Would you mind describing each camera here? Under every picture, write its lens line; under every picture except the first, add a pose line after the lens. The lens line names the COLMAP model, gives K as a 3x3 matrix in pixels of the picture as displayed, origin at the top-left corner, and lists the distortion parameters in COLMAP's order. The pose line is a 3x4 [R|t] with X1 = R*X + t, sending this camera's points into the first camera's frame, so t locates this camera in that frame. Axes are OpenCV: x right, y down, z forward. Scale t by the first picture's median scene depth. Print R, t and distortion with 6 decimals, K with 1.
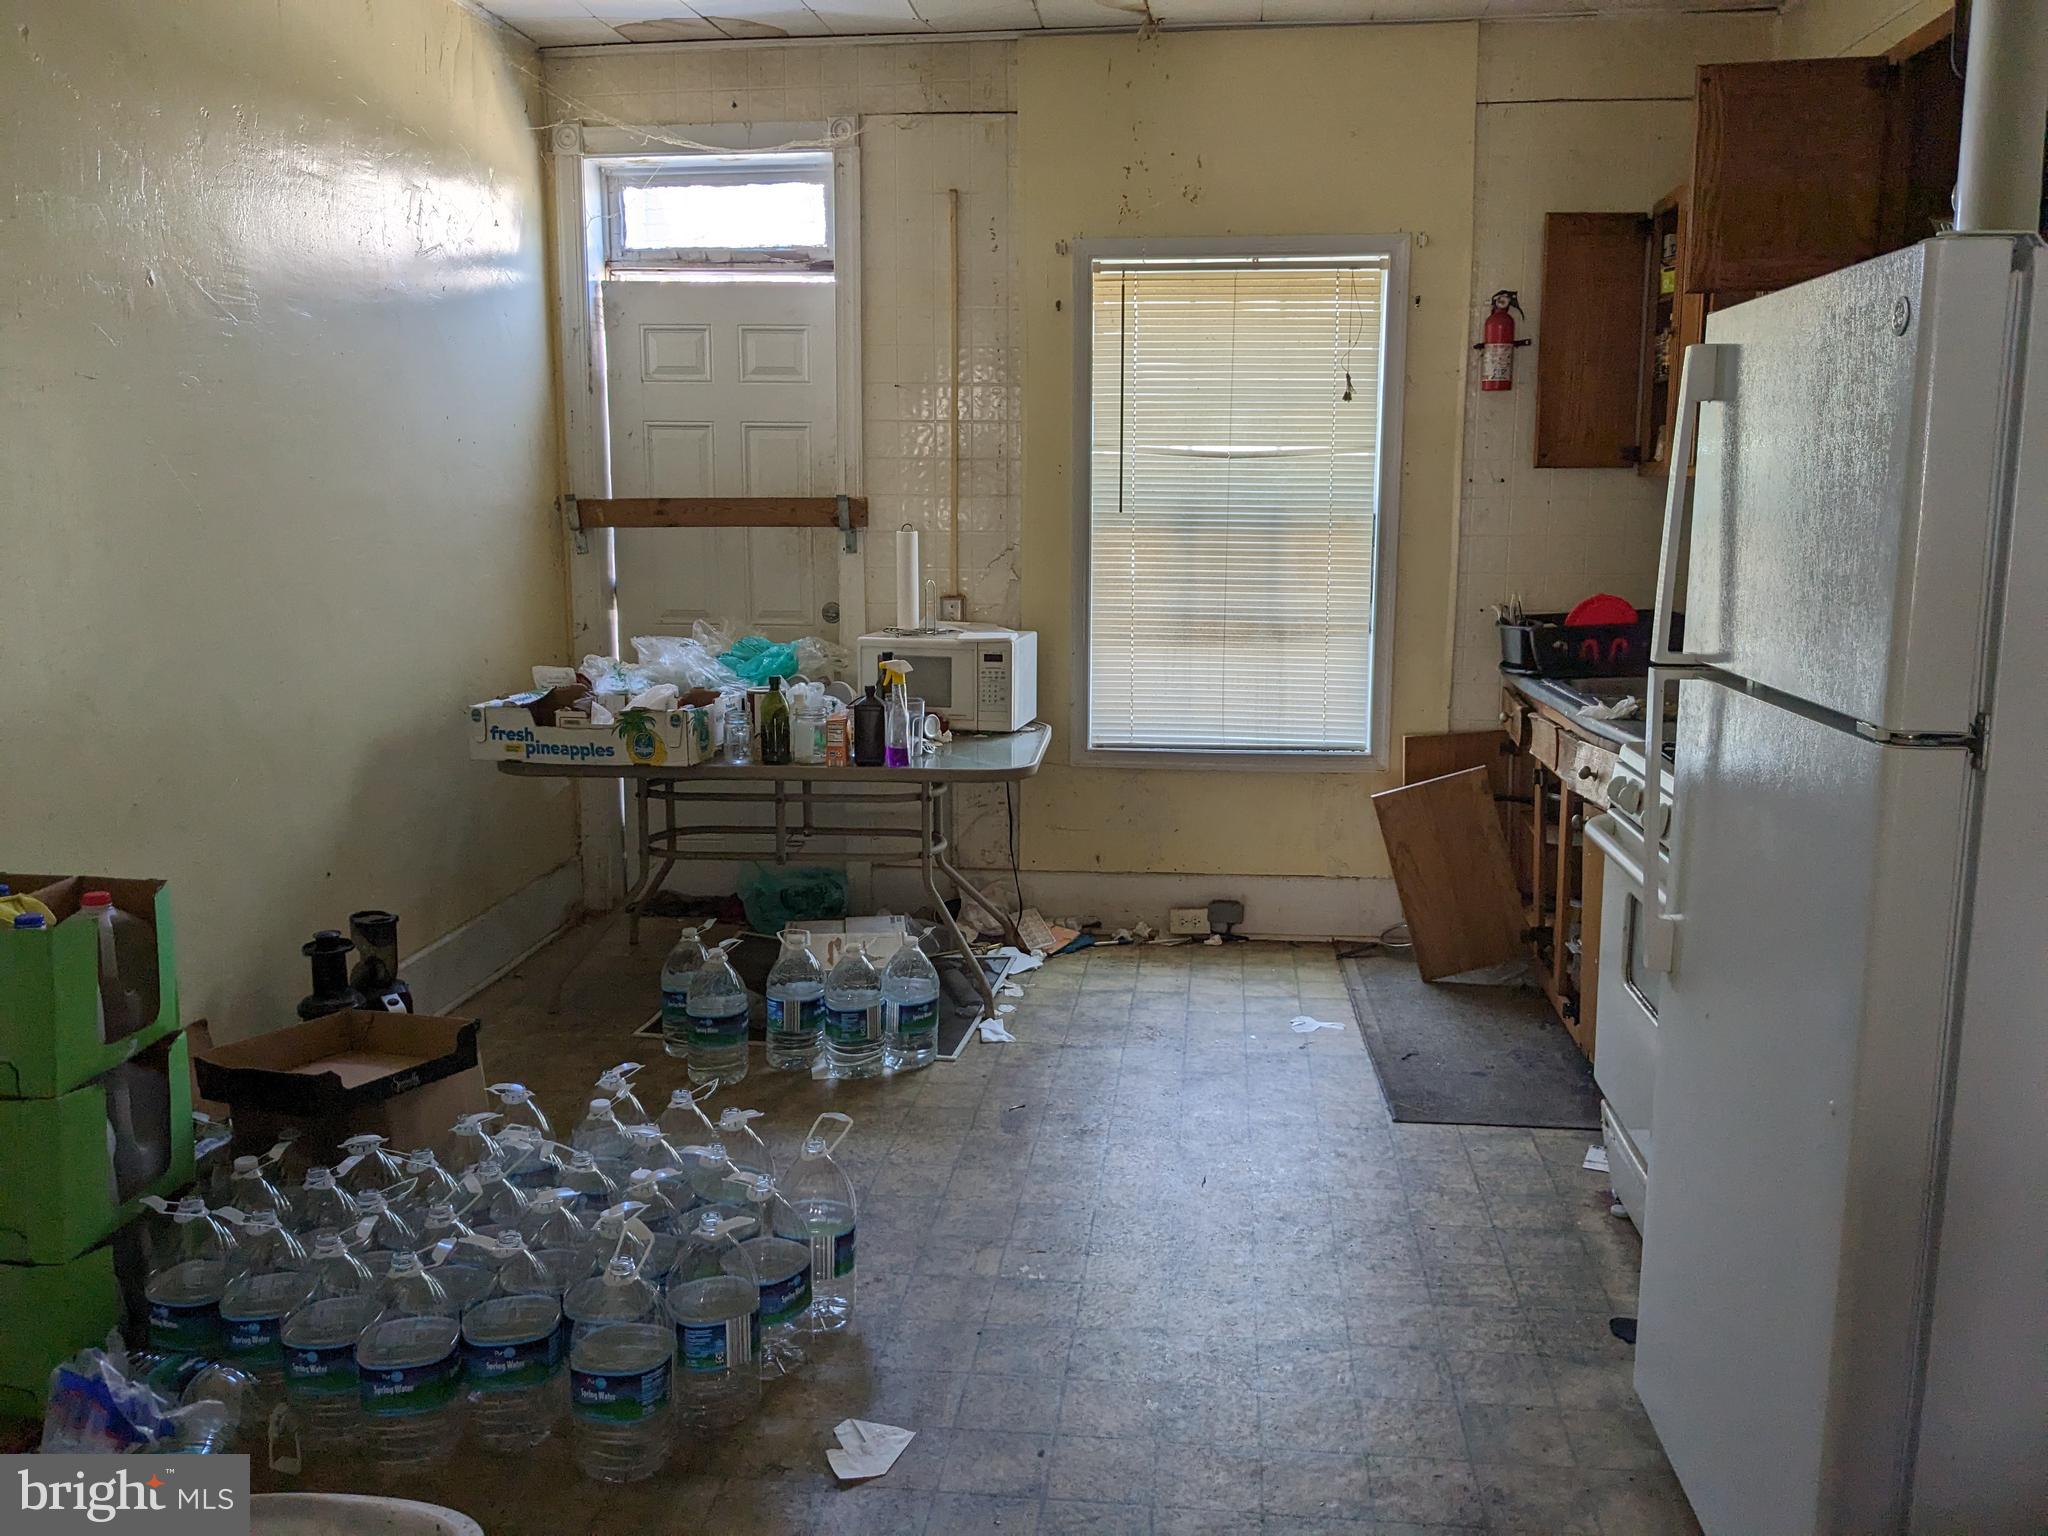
lens RADIAL K [[1760.8, 0, 1024.0], [0, 1760.8, 768.0], [0, 0, 1]] dist [-0.006227, -0.002882]
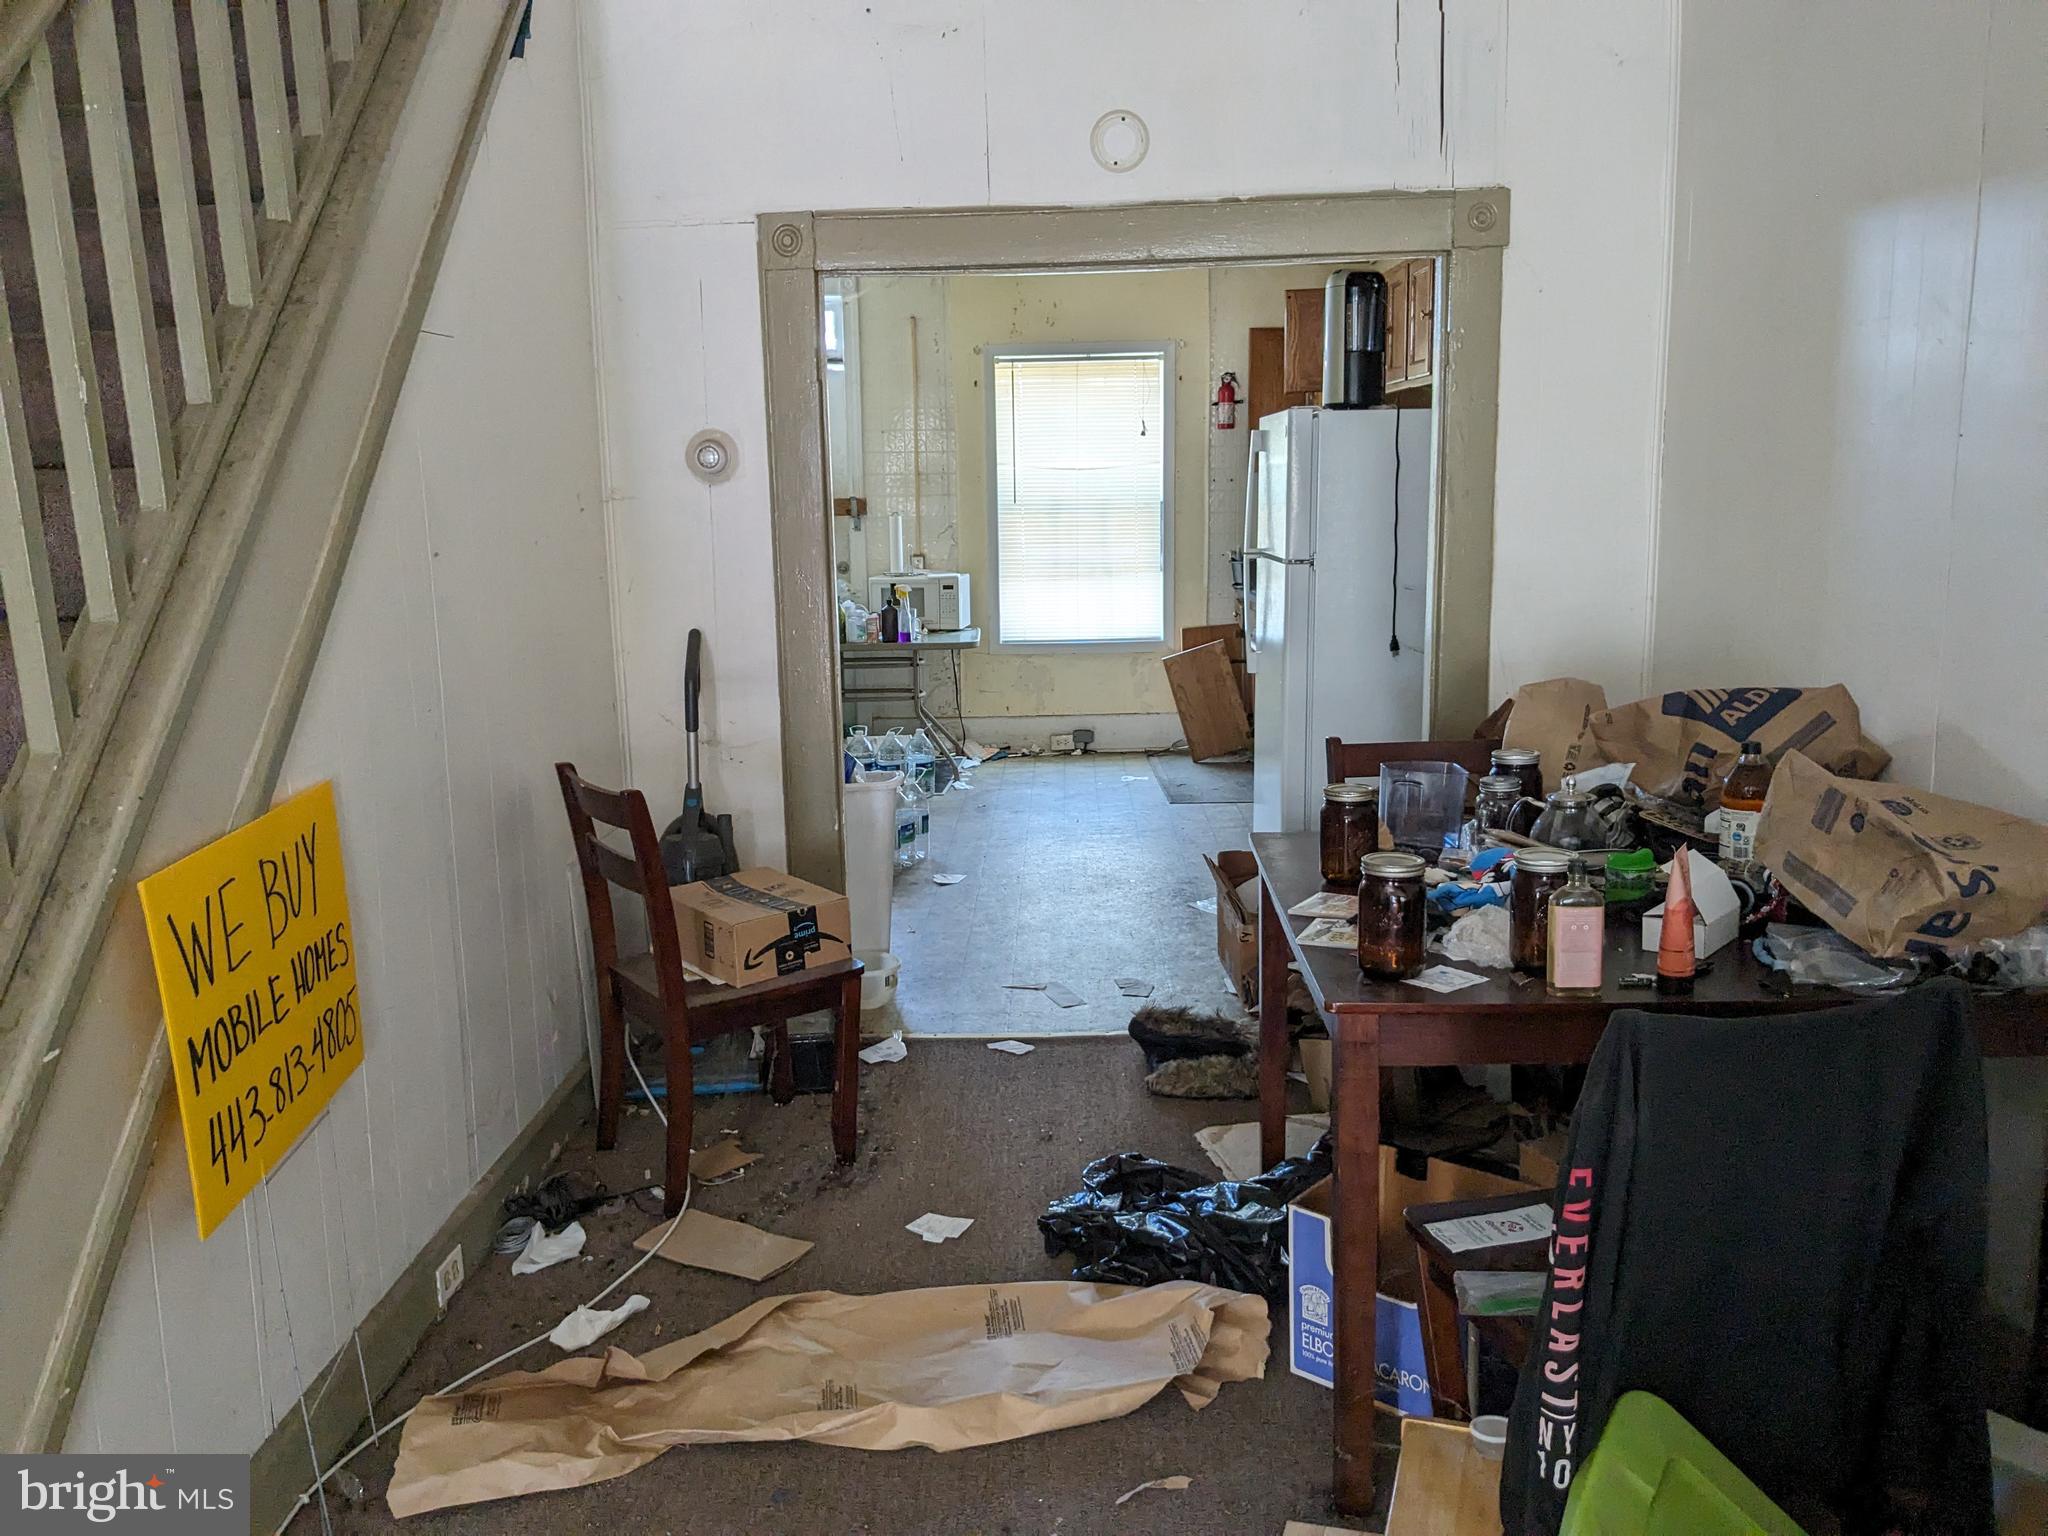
lens RADIAL K [[1428.8, 0, 1024.0], [0, 1428.8, 768.0], [0, 0, 1]] dist [0.001288, -0.000078]
pose [[0.996445, -0.036487, 0.075938, -0.053852], [0.033779, 0.998757, 0.036646, 0.064912], [-0.077181, -0.033951, 0.996439, -0.417451]]
